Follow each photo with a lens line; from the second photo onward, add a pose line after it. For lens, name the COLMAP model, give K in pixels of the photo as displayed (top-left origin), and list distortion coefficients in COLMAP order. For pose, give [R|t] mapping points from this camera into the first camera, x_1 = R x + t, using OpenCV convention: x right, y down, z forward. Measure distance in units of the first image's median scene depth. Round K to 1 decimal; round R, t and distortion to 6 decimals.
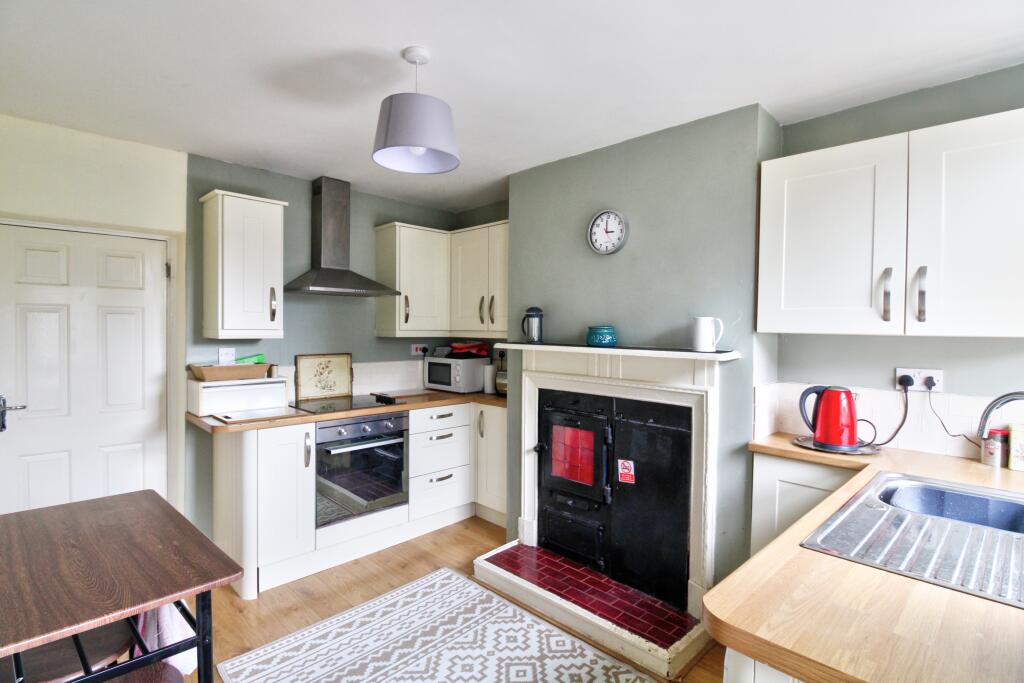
lens RADIAL K [[497.9, 0, 516.5], [0, 497.9, 338.7], [0, 0, 1]] dist [-0.010704, -0.000310]
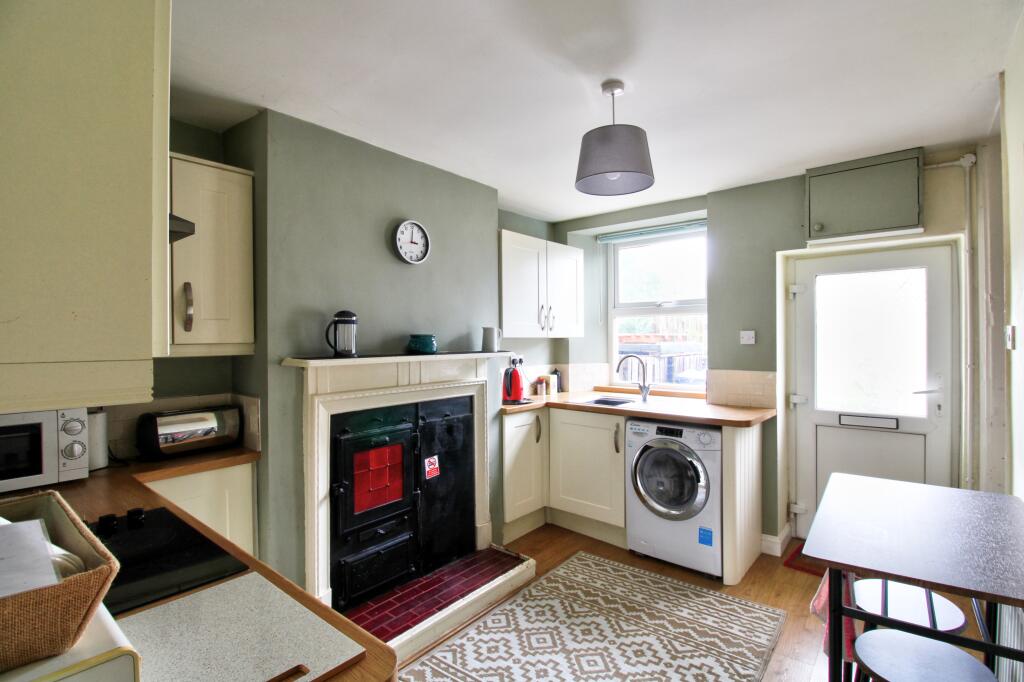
lens RADIAL K [[497.9, 0, 516.3], [0, 497.9, 337.6], [0, 0, 1]] dist [-0.010704, -0.000310]
pose [[-0.101011, -0.011672, 0.994817, -0.907029], [0.027604, 0.999513, 0.014530, -0.028792], [-0.994502, 0.028929, -0.100640, 0.944153]]
